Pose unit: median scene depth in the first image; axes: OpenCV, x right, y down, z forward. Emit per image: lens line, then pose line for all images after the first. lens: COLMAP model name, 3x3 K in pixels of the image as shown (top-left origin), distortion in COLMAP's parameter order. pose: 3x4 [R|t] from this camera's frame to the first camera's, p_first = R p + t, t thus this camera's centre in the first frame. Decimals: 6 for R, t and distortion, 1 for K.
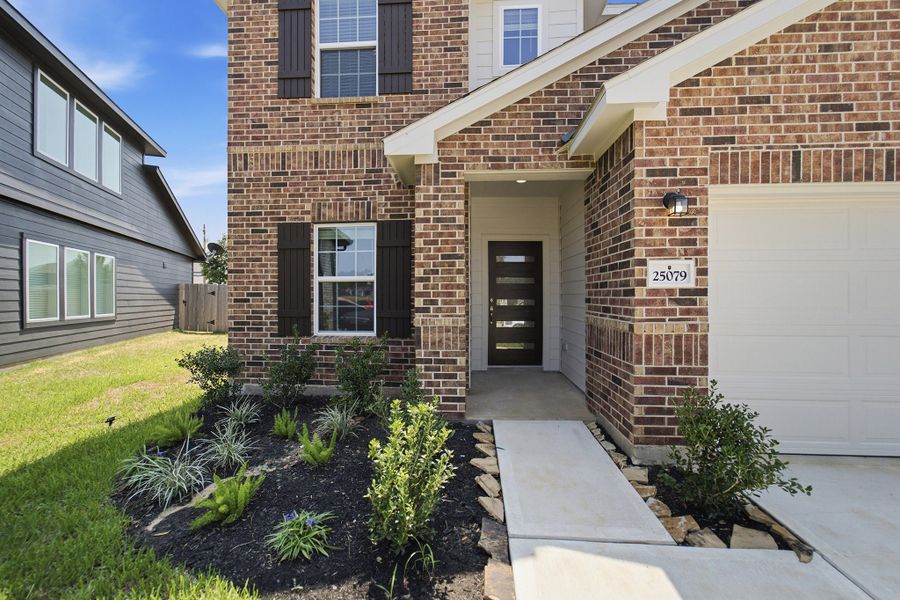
lens RADIAL K [[385.4, 0, 445.7], [0, 385.4, 291.7], [0, 0, 1]] dist [-0.013305, 0.000507]
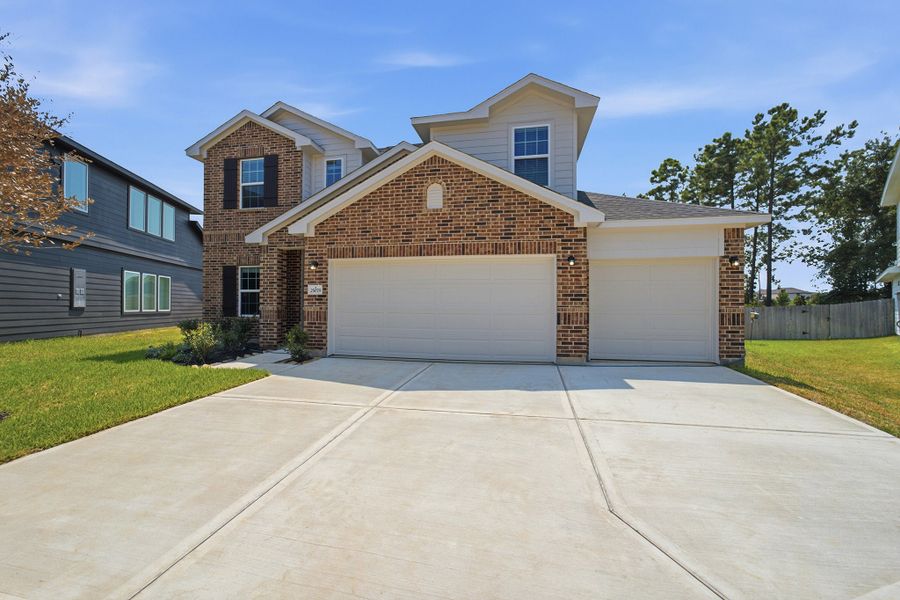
lens RADIAL K [[372.9, 0, 438.3], [0, 372.9, 296.0], [0, 0, 1]] dist [-0.011116, 0.000323]
pose [[0.990403, 0.000114, -0.138206, 1.113168], [-0.001412, 0.999956, -0.009295, 0.015157], [0.138199, 0.009401, 0.990360, -0.971943]]
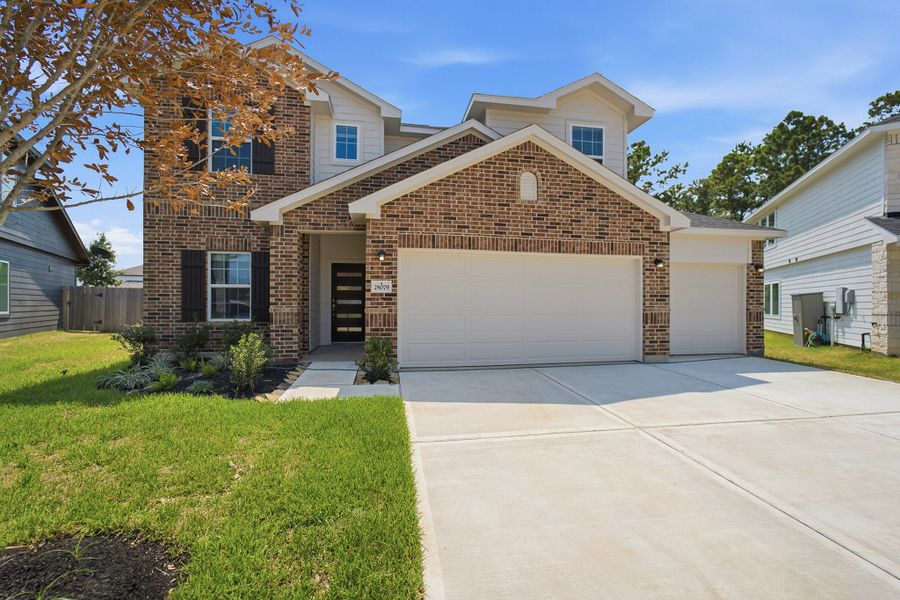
lens RADIAL K [[373.9, 0, 447.2], [0, 373.9, 300.3], [0, 0, 1]] dist [0.003612, 0.000367]
pose [[0.971468, 0.003927, 0.237137, 0.257151], [-0.006499, 0.999928, 0.010065, 0.005458], [-0.237081, -0.011319, 0.971424, -0.753625]]
